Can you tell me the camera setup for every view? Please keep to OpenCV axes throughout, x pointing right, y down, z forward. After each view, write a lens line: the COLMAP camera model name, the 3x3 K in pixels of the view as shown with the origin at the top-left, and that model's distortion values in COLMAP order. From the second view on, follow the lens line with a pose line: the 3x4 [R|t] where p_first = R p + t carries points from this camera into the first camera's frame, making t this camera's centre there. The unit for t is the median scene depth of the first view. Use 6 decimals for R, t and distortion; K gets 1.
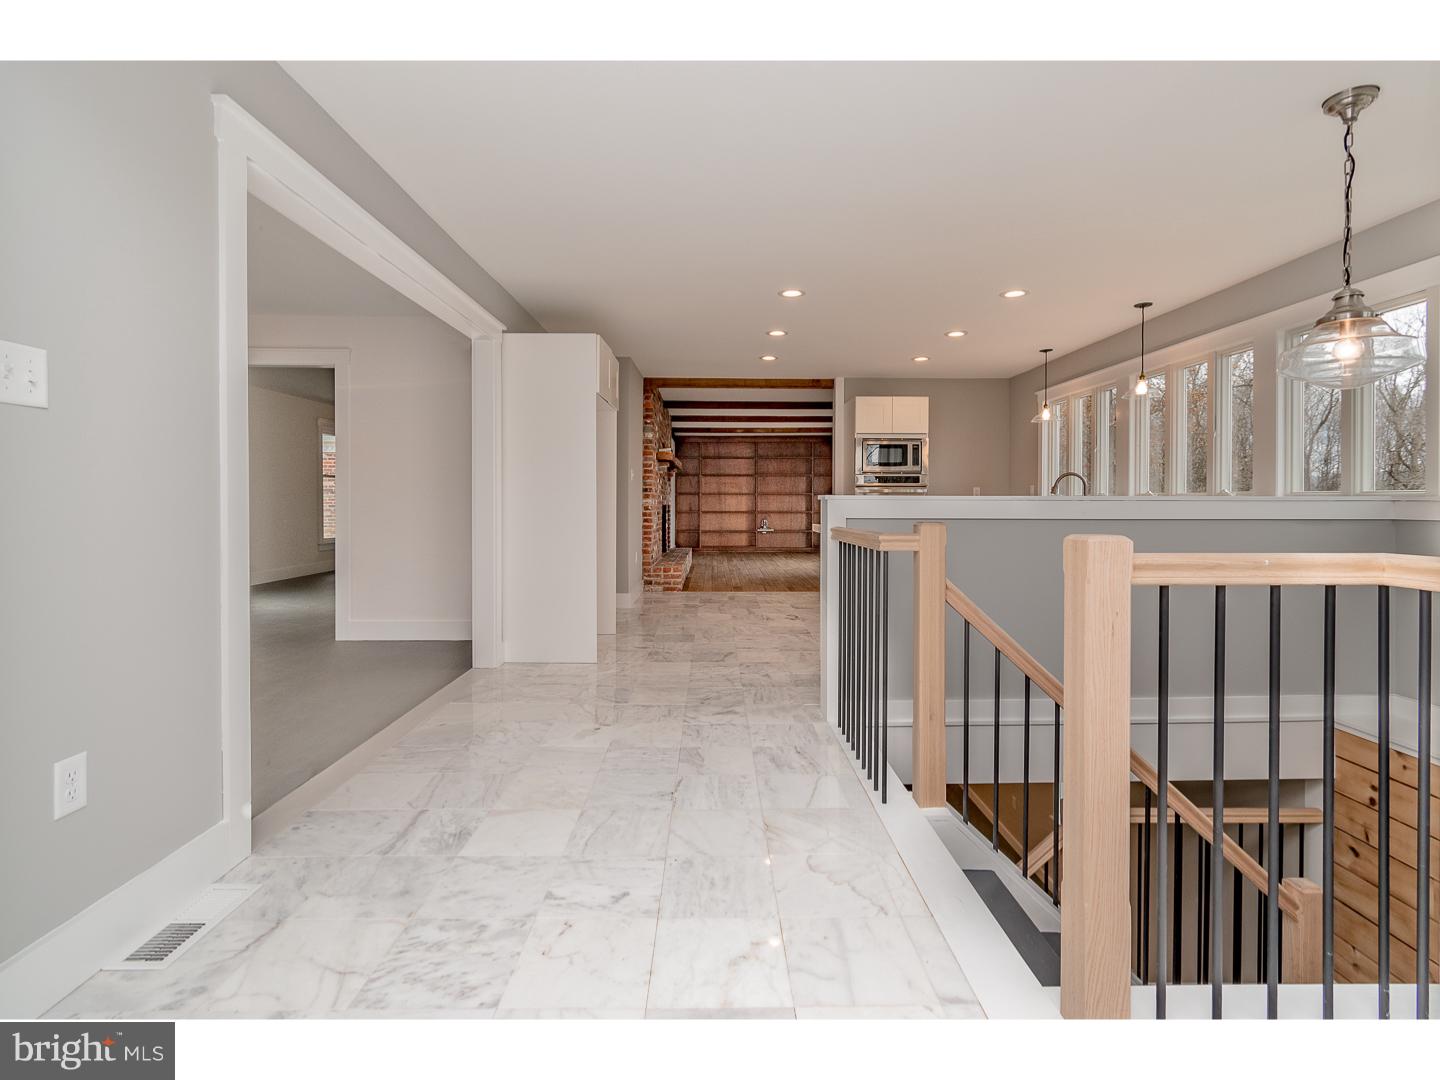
lens RADIAL K [[684.3, 0, 719.1], [0, 684.3, 509.5], [0, 0, 1]] dist [0.000394, -0.000052]
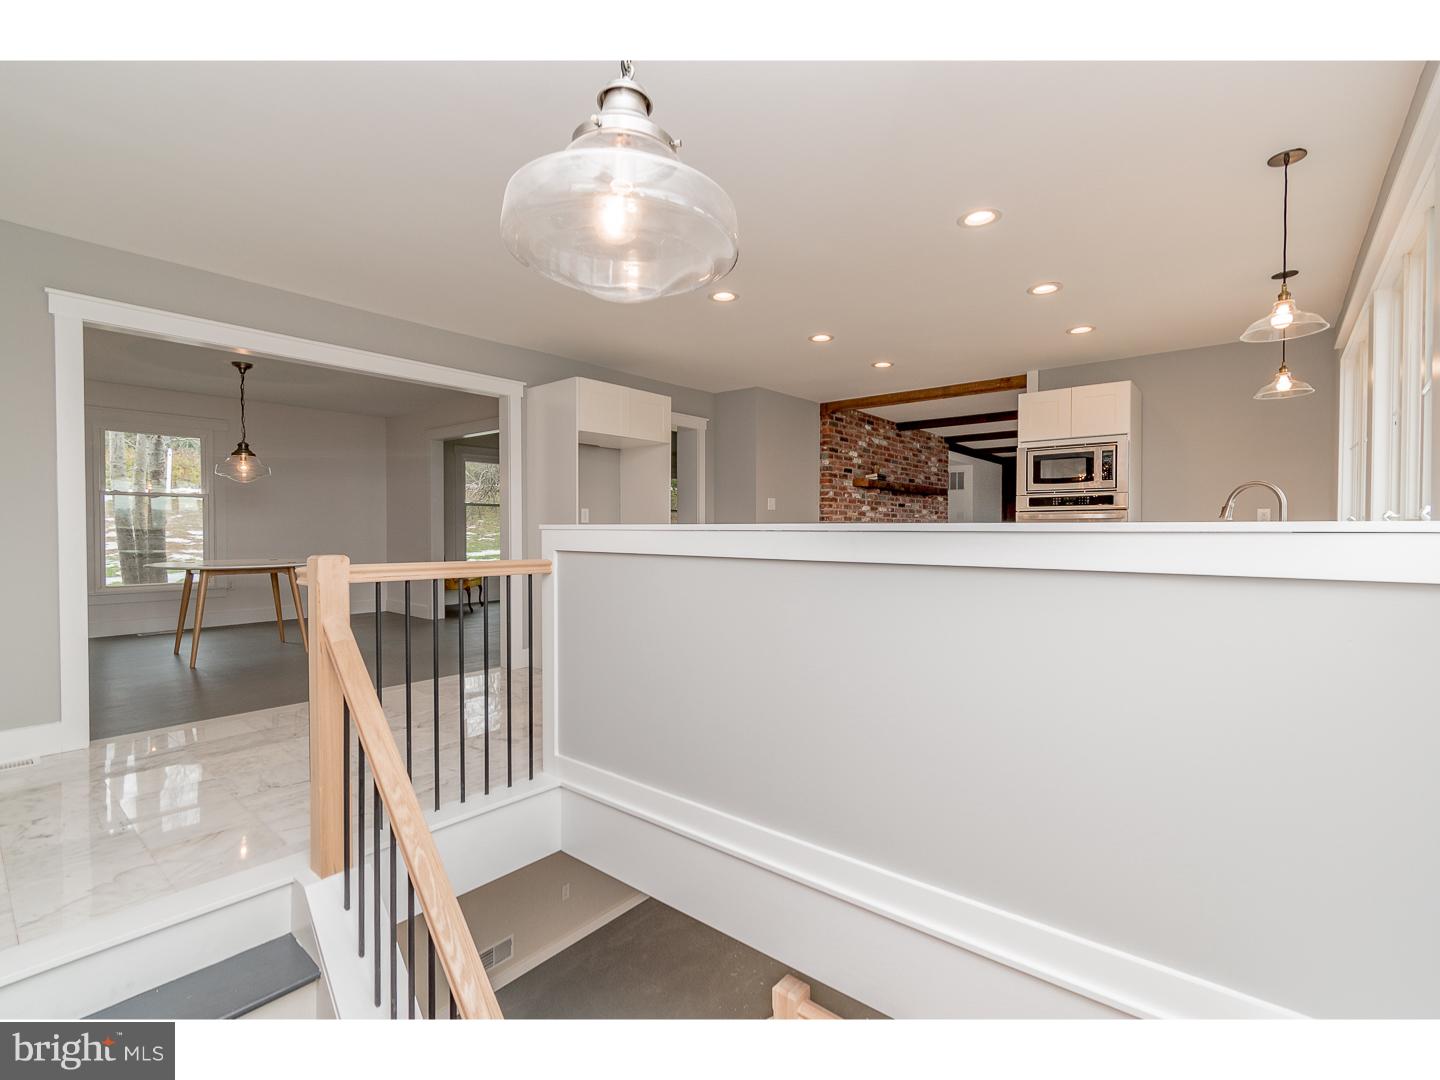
lens RADIAL K [[644.8, 0, 727.6], [0, 644.8, 541.6], [0, 0, 1]] dist [0.000947, -0.000288]
pose [[0.762238, 0.011983, -0.647186, 0.420097], [-0.008170, 0.999927, 0.008892, -0.003367], [0.647245, -0.001490, 0.762280, 0.234944]]
